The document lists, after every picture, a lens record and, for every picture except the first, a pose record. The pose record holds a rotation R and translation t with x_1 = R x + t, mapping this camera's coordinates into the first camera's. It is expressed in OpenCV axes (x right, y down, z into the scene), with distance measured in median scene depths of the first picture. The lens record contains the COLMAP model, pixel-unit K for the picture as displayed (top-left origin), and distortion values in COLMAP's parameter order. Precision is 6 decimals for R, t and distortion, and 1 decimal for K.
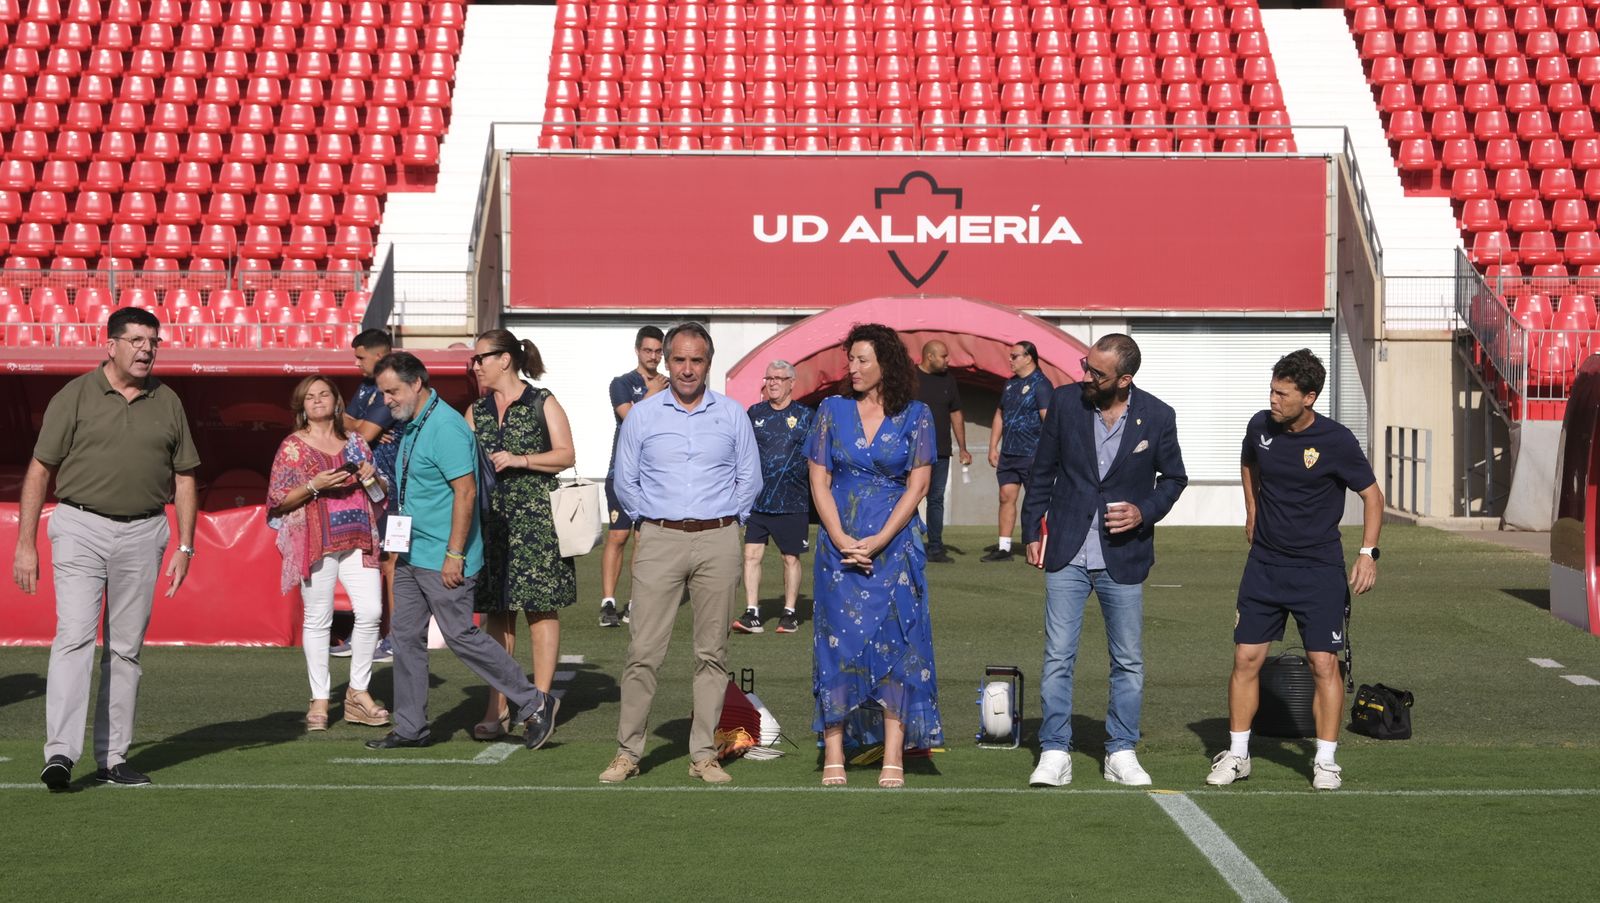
lens RADIAL K [[3574.4, 0, 847.5], [0, 3574.4, 585.7], [0, 0, 1]] dist [0.060440, -0.088801]
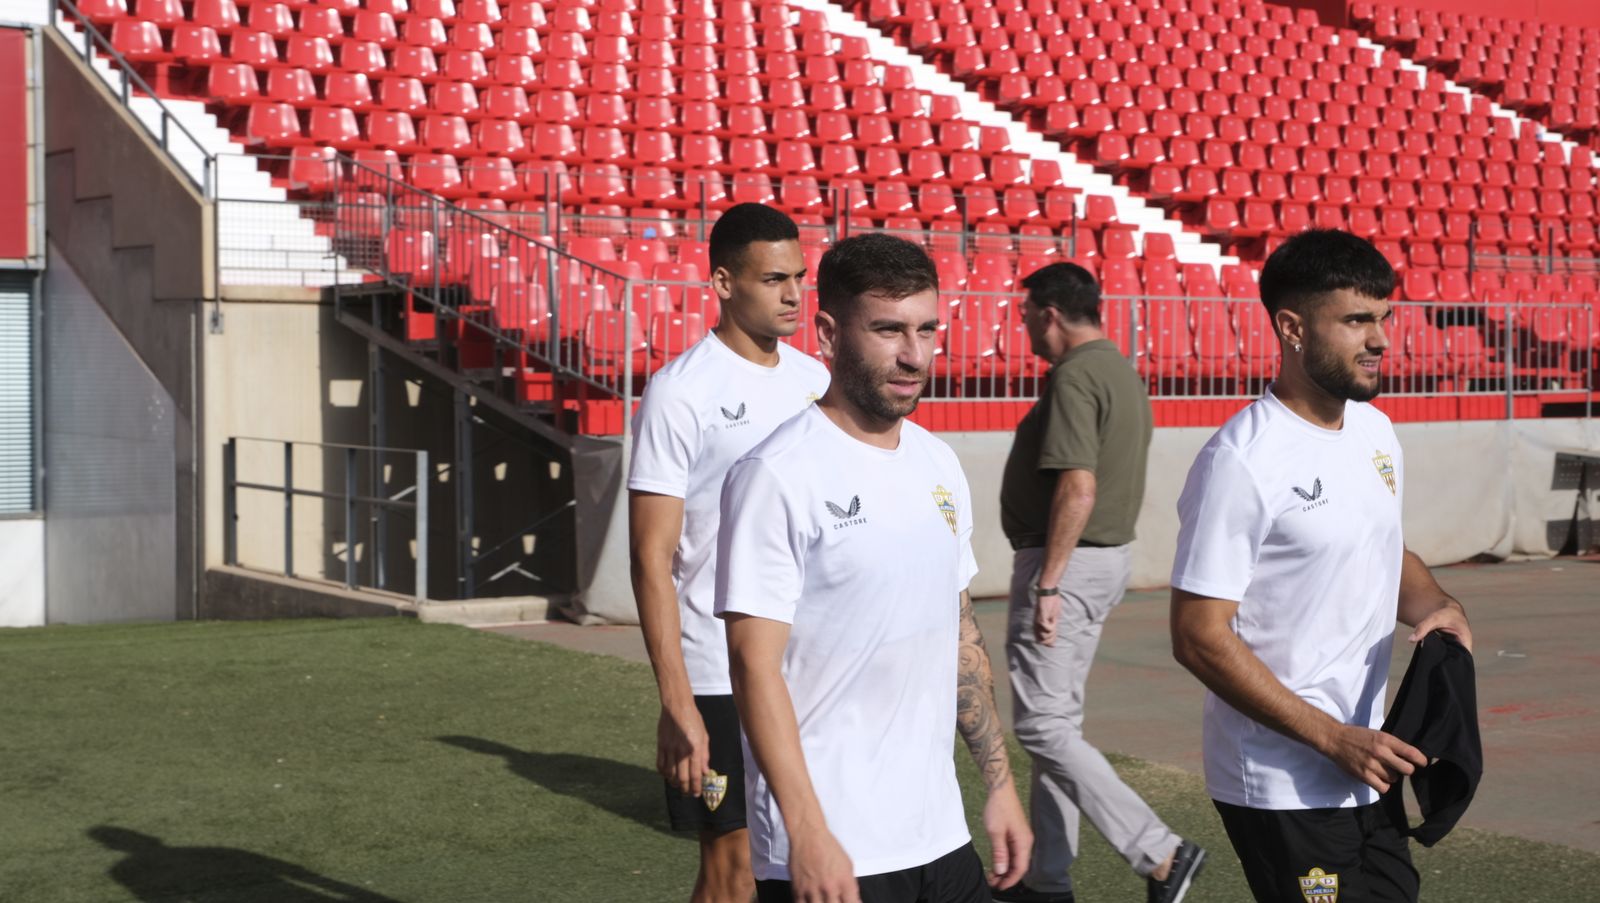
lens RADIAL K [[2365.4, 0, 827.8], [0, 2365.4, 468.9], [0, 0, 1]] dist [0.007190, 0.147044]
pose [[0.808082, -0.025959, 0.588497, -0.008158], [0.032108, 0.999484, 0.000000, -0.032764], [-0.588194, 0.018895, 0.808499, 0.554483]]
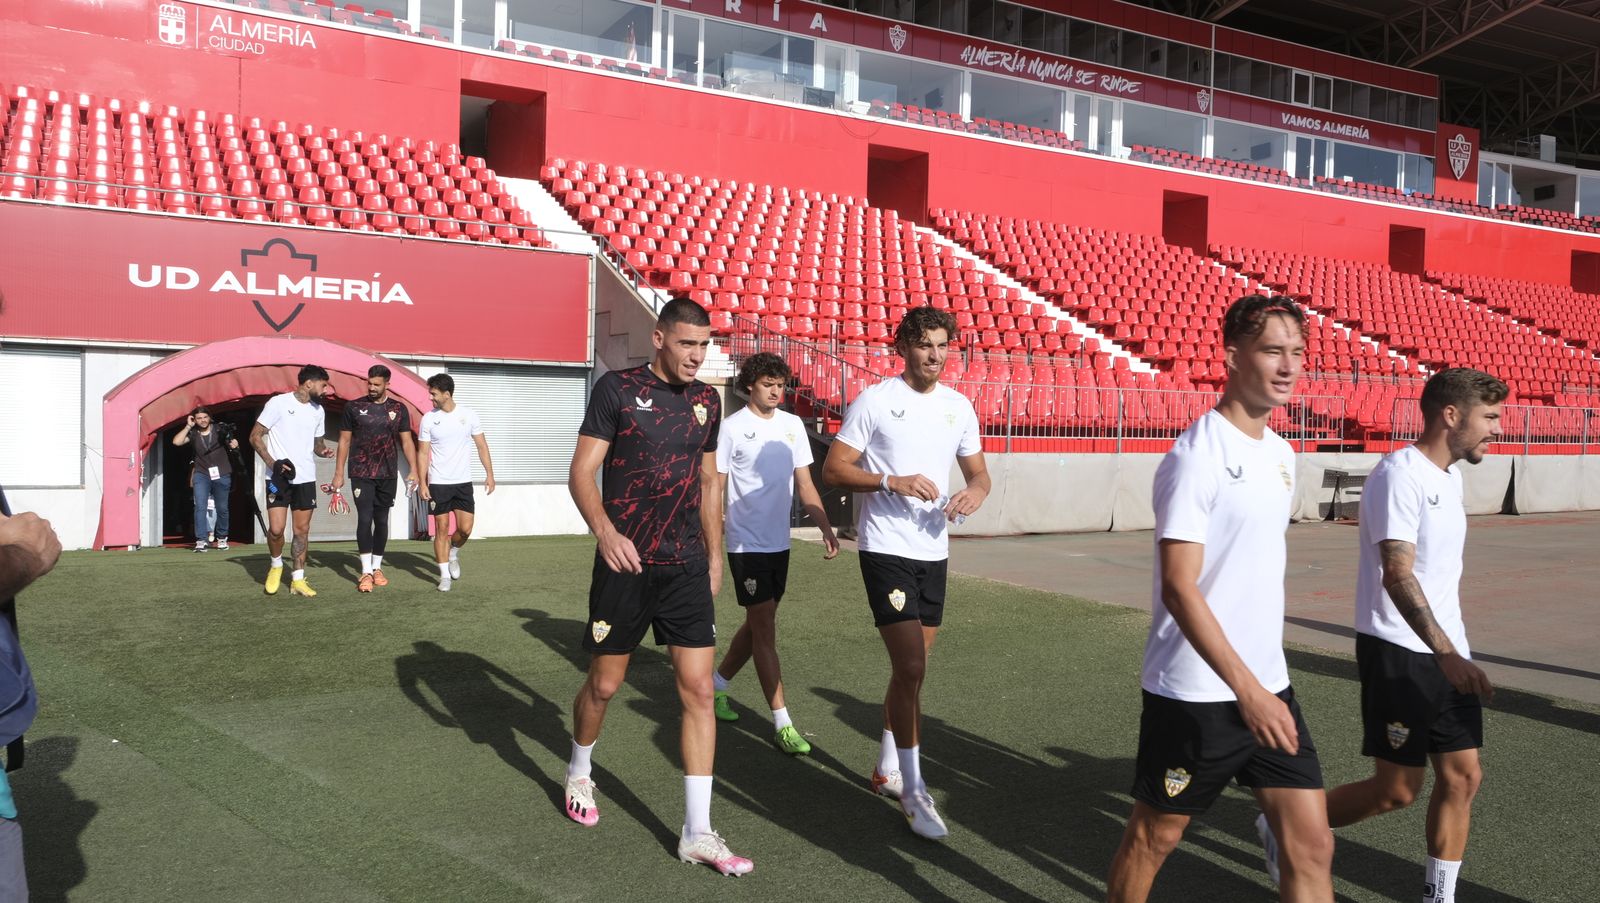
lens RADIAL K [[1164.6, 0, 815.1], [0, 1164.6, 456.7], [0, 0, 1]] dist [-0.030547, 0.012784]
pose [[0.858961, -0.001964, 0.512038, -0.026703], [0.009175, 0.999891, -0.011555, -0.032945], [-0.511959, 0.014623, 0.858885, 0.554941]]
